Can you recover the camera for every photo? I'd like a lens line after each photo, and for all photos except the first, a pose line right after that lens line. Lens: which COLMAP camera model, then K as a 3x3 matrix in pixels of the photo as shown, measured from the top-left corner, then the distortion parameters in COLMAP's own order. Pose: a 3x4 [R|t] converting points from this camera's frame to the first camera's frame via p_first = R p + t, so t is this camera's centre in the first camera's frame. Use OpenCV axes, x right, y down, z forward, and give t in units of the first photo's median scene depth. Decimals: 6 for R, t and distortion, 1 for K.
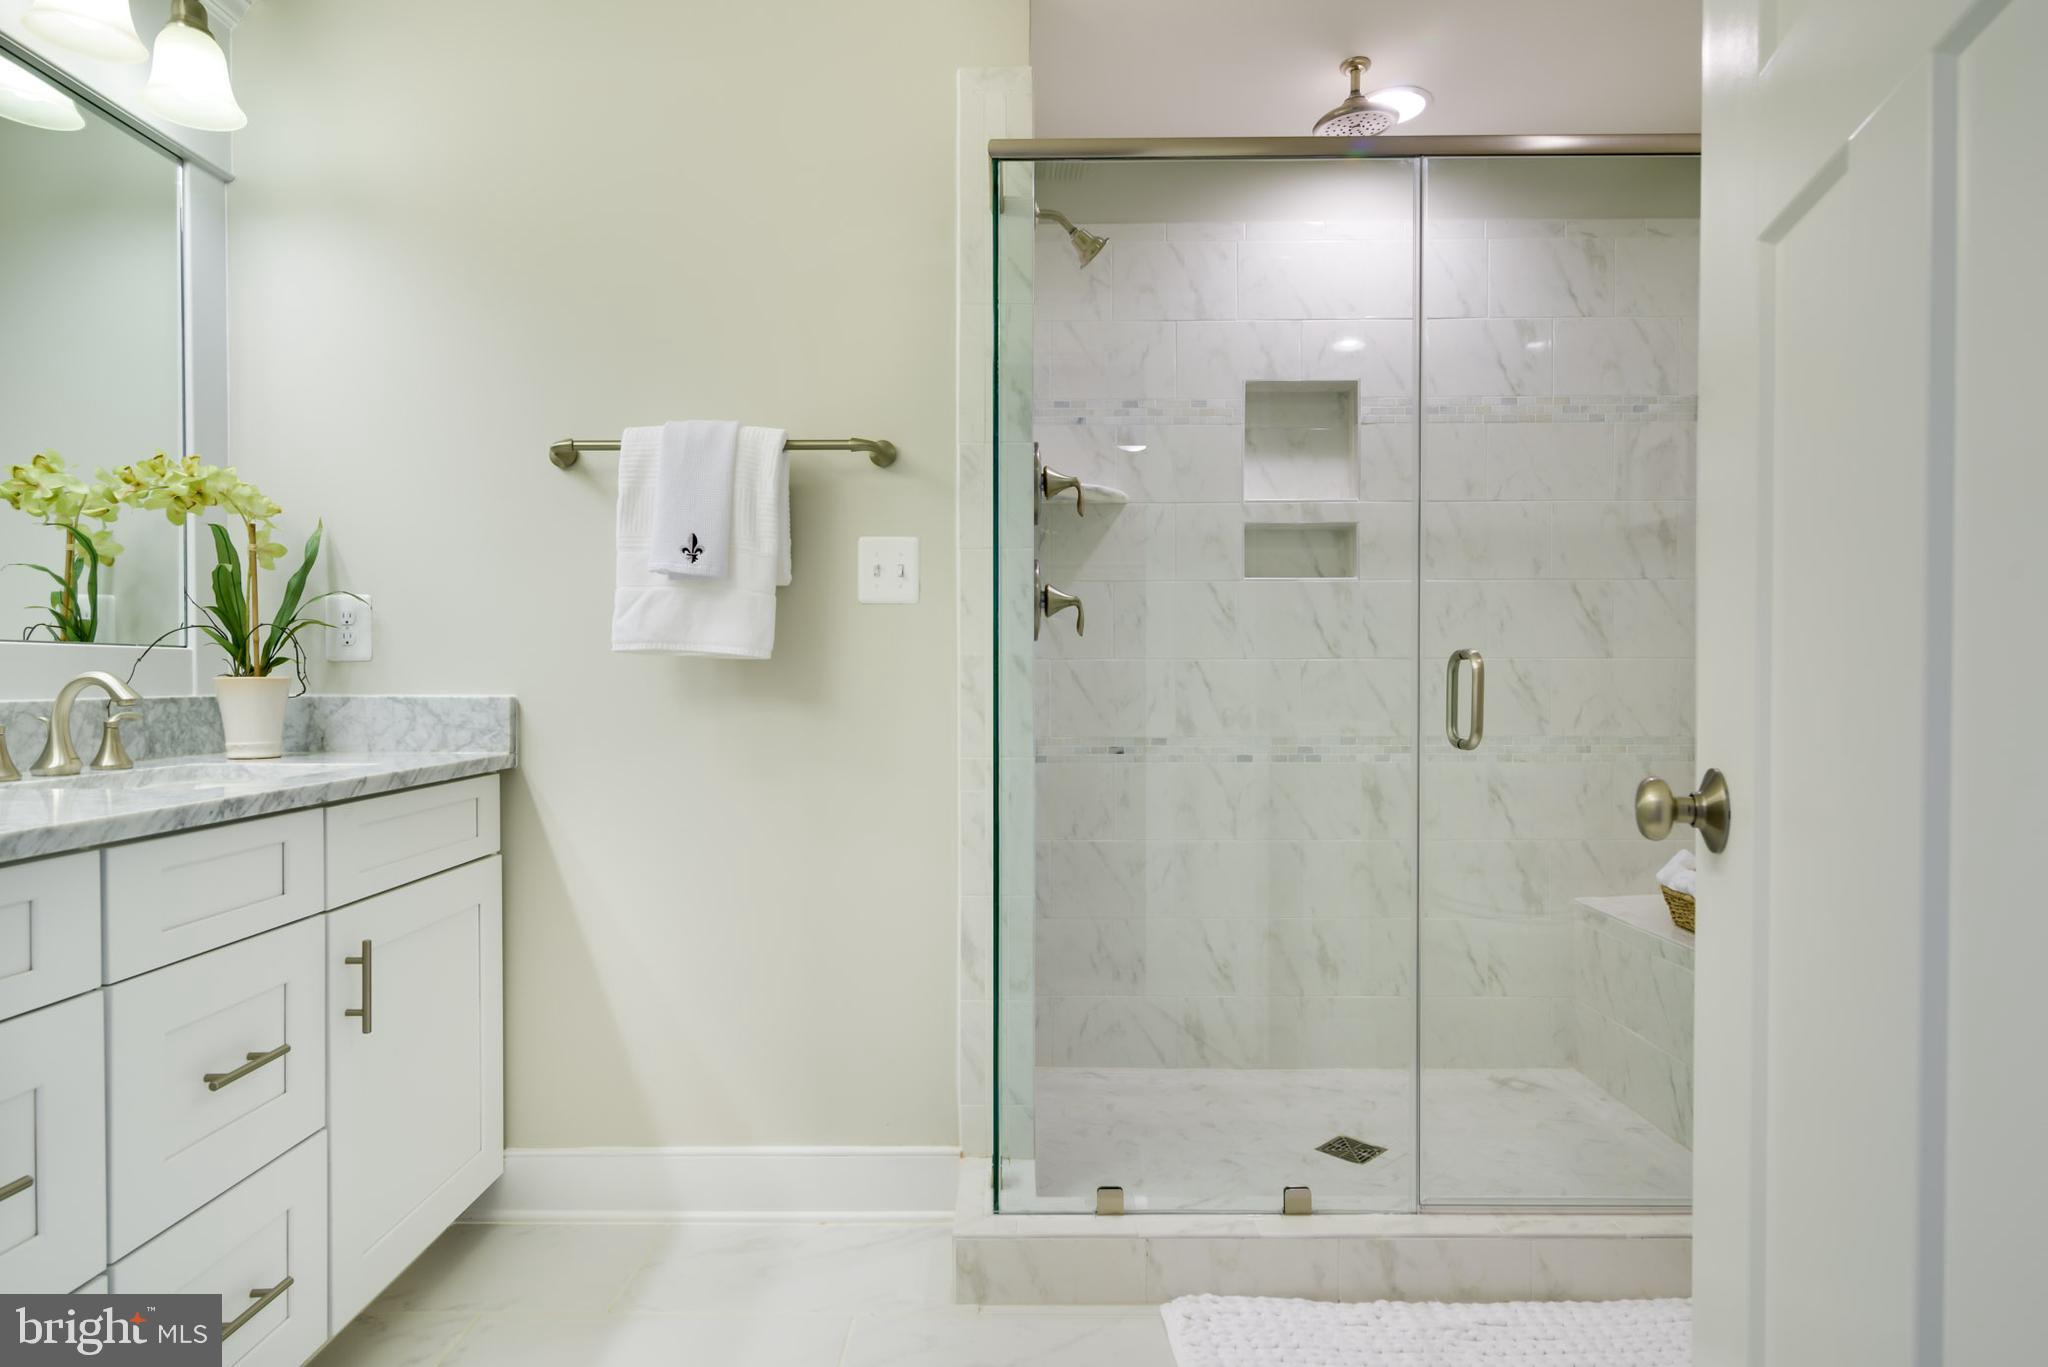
lens RADIAL K [[1107.4, 0, 1039.1], [0, 1107.4, 682.1], [0, 0, 1]] dist [0.004217, -0.001699]
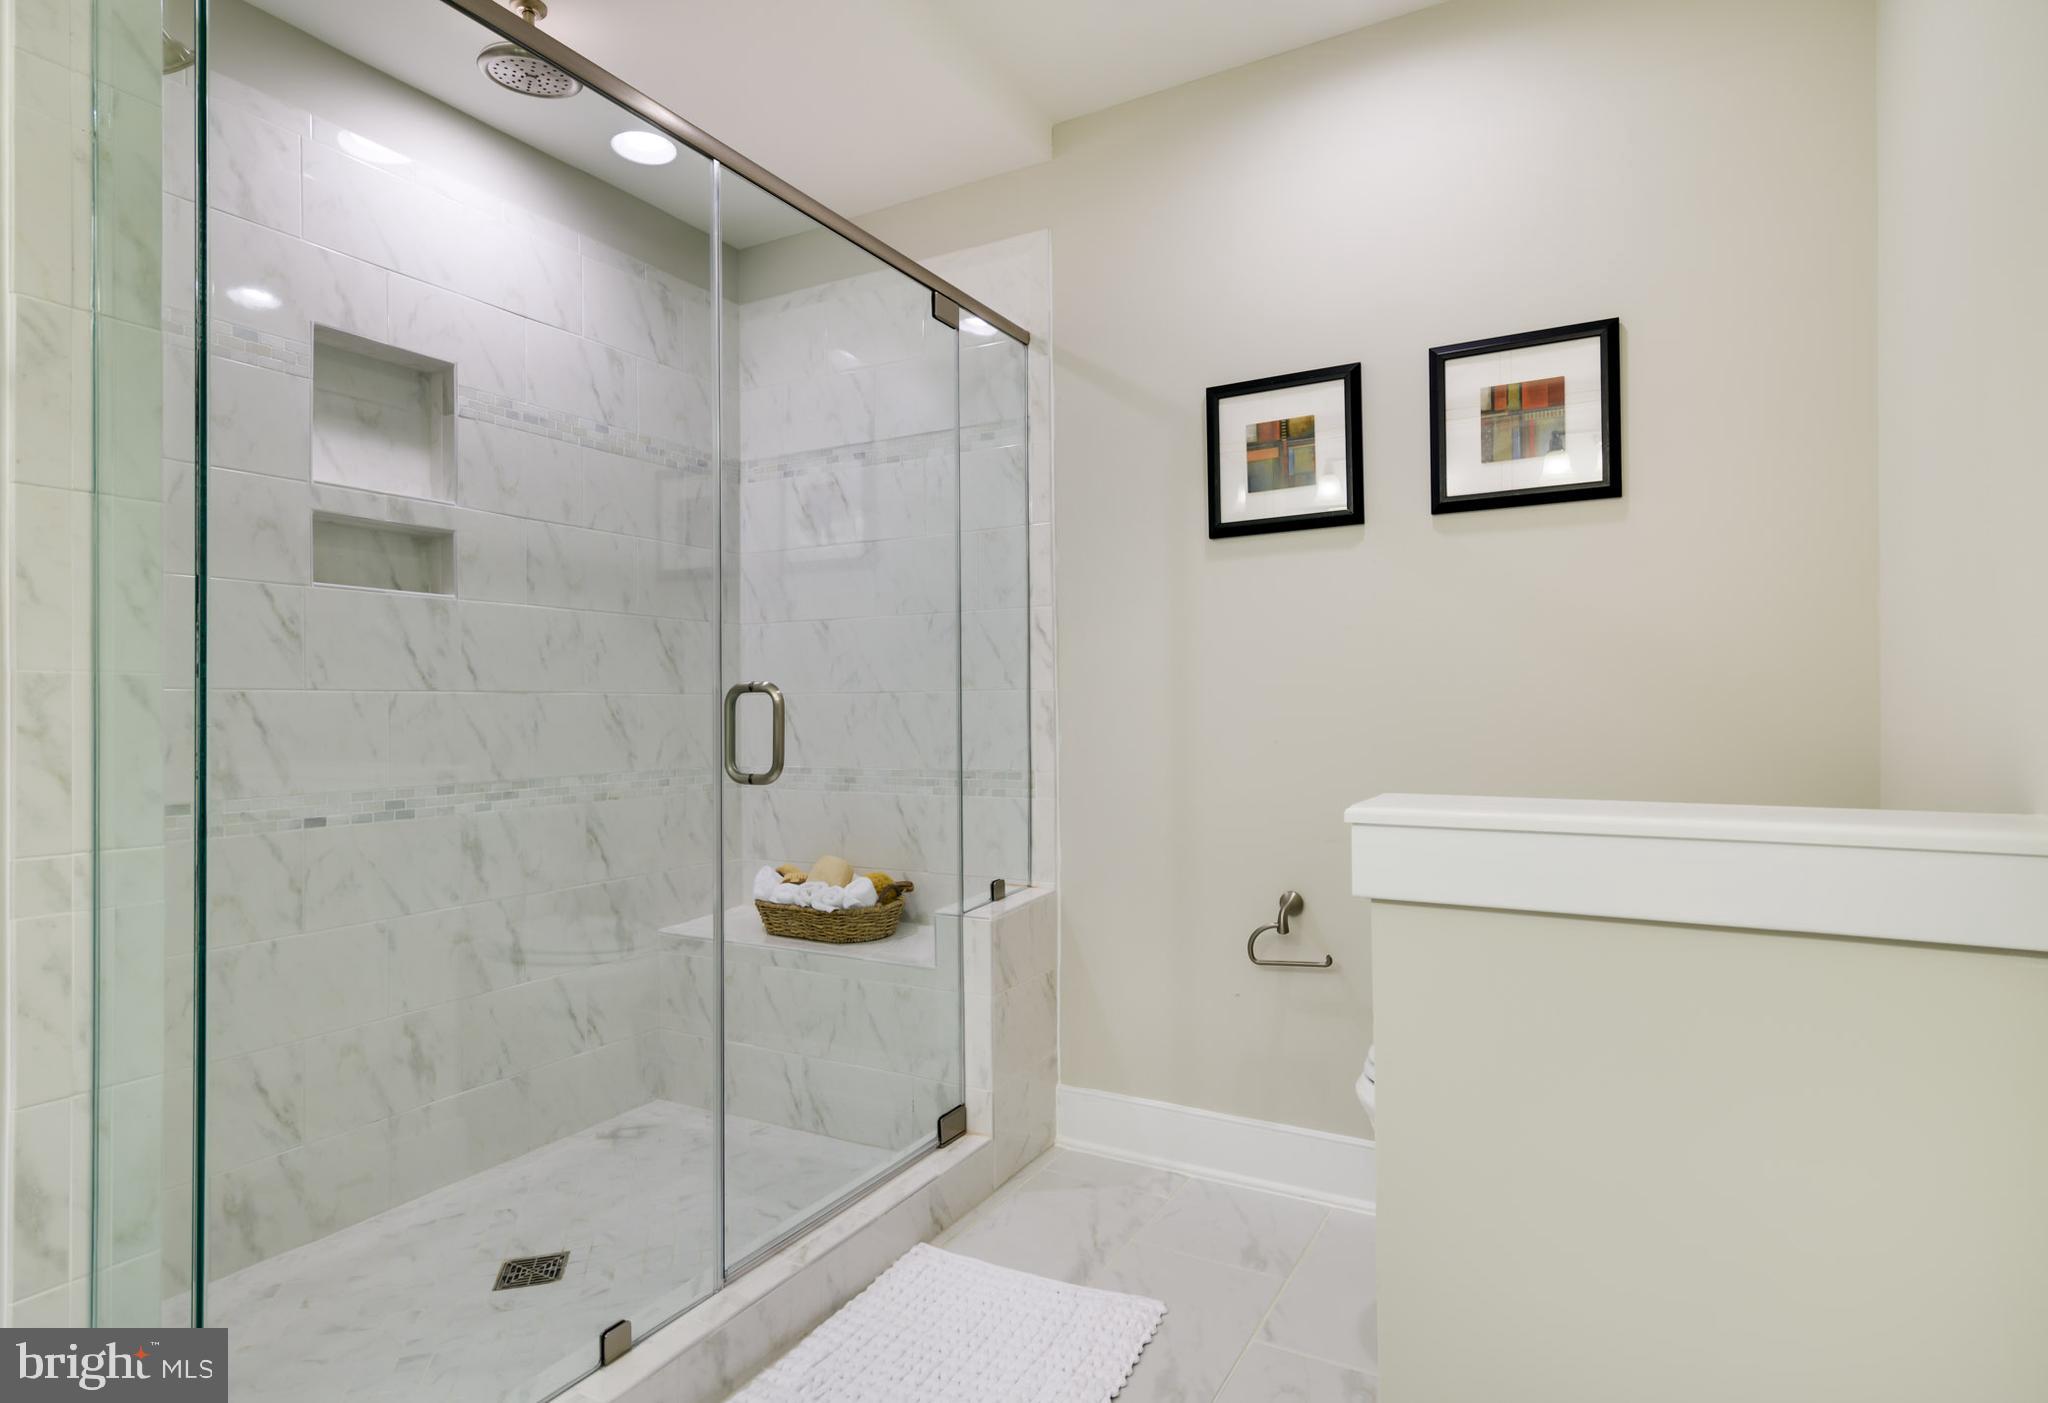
lens RADIAL K [[1081.1, 0, 1026.2], [0, 1081.1, 693.9], [0, 0, 1]] dist [0.010638, -0.002025]
pose [[0.490371, 0.010527, 0.871450, -0.304919], [0.011858, 0.999754, -0.018749, 0.001876], [-0.871433, 0.019528, 0.490125, 0.299762]]
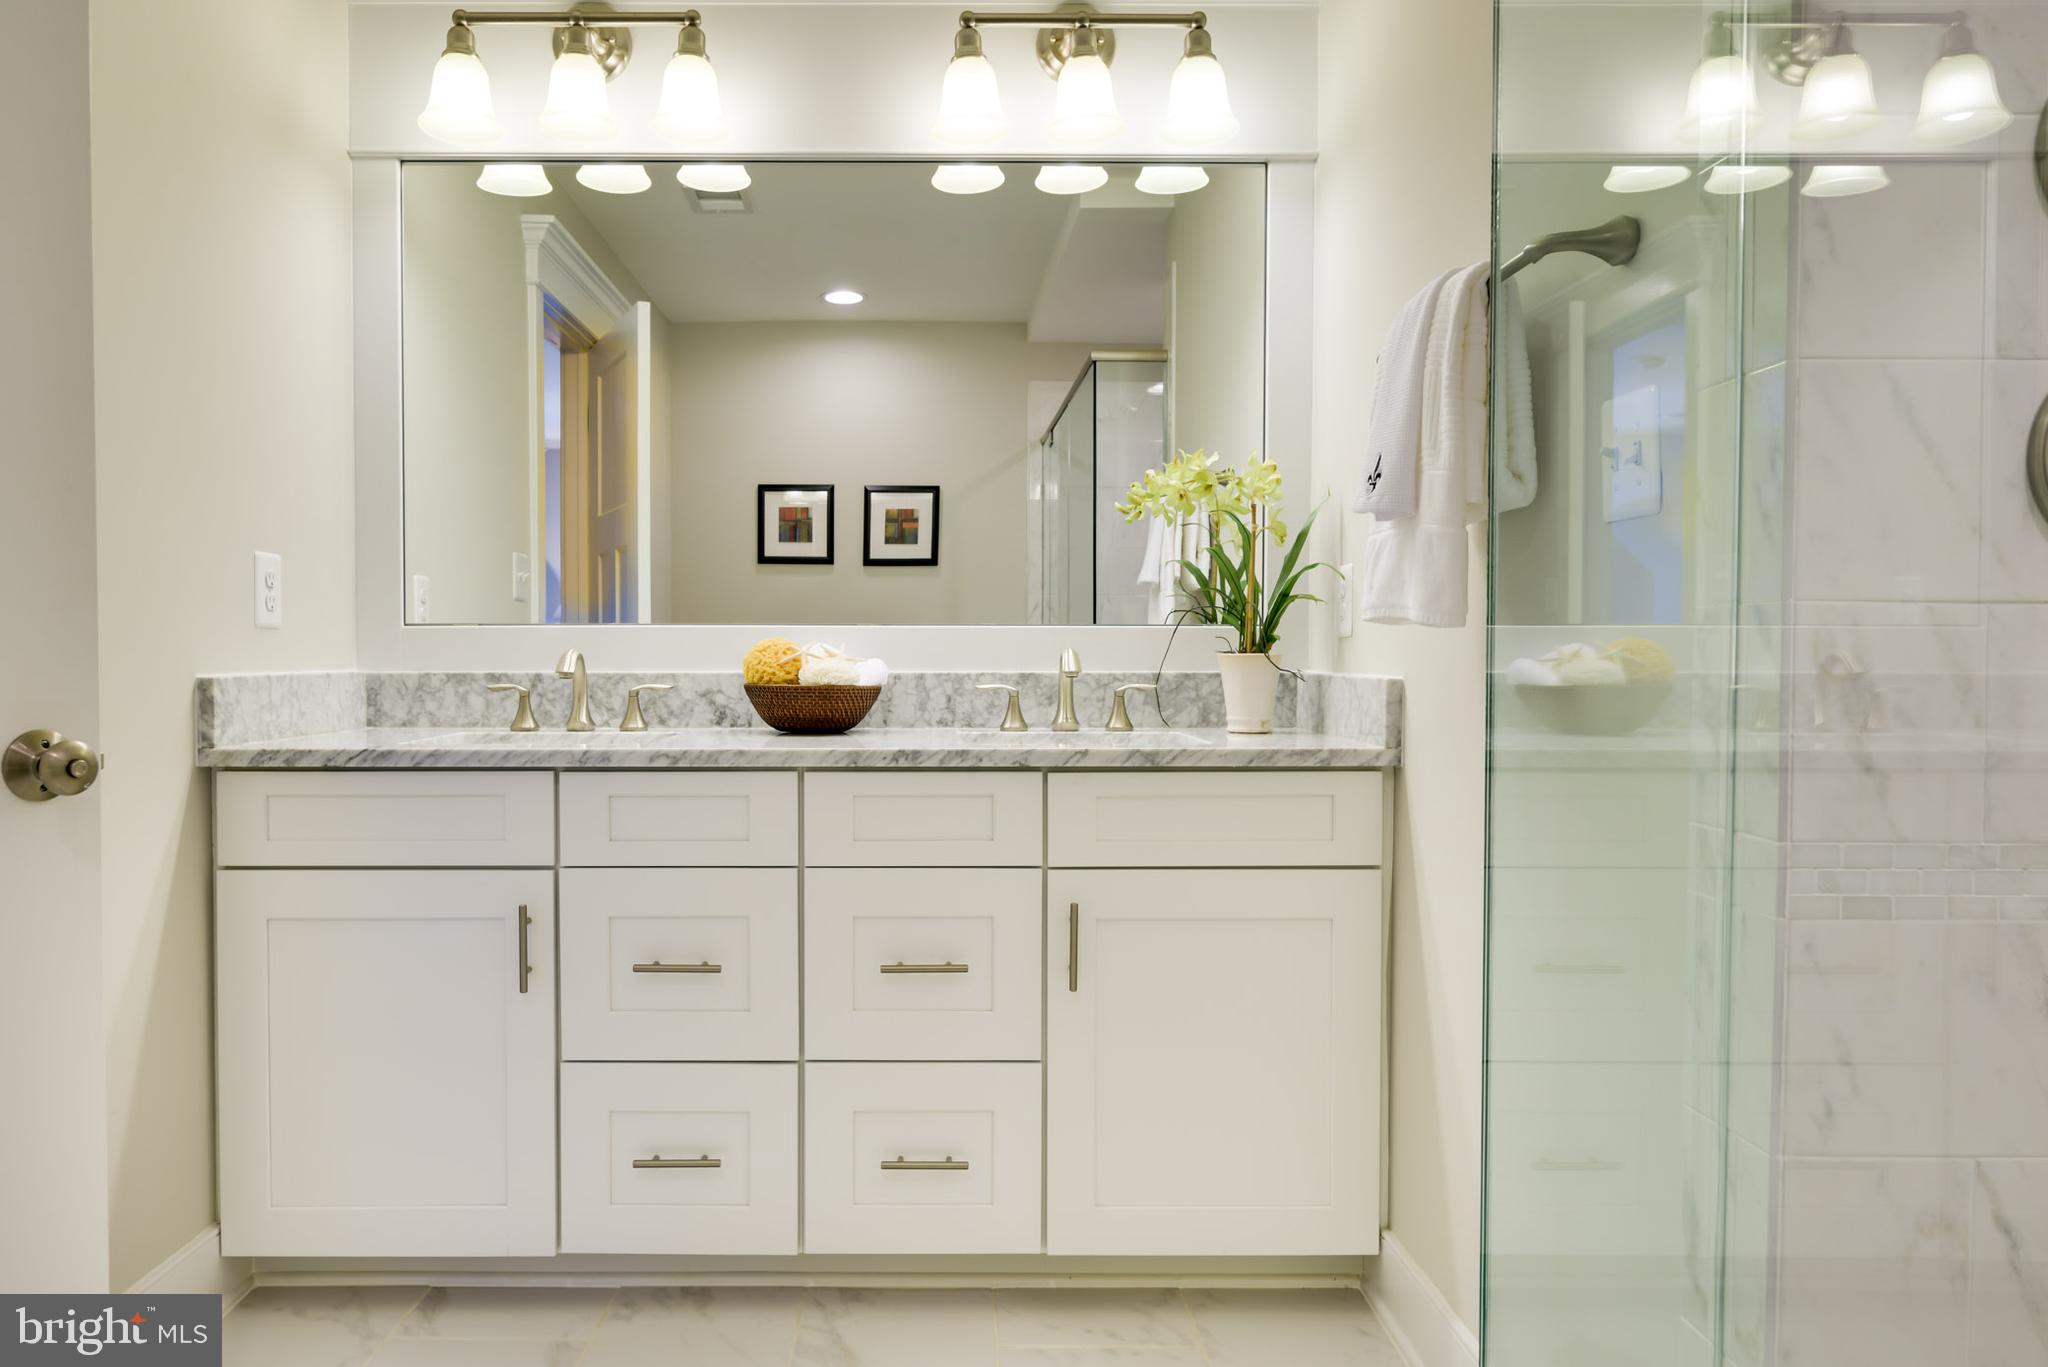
lens RADIAL K [[1493.4, 0, 1010.7], [0, 1493.4, 677.3], [0, 0, 1]] dist [-0.010395, 0.001483]
pose [[-0.013092, 0.017409, -0.999763, 0.618347], [-0.006719, 0.999824, 0.017498, -0.004909], [0.999892, 0.006947, -0.012972, 0.732690]]
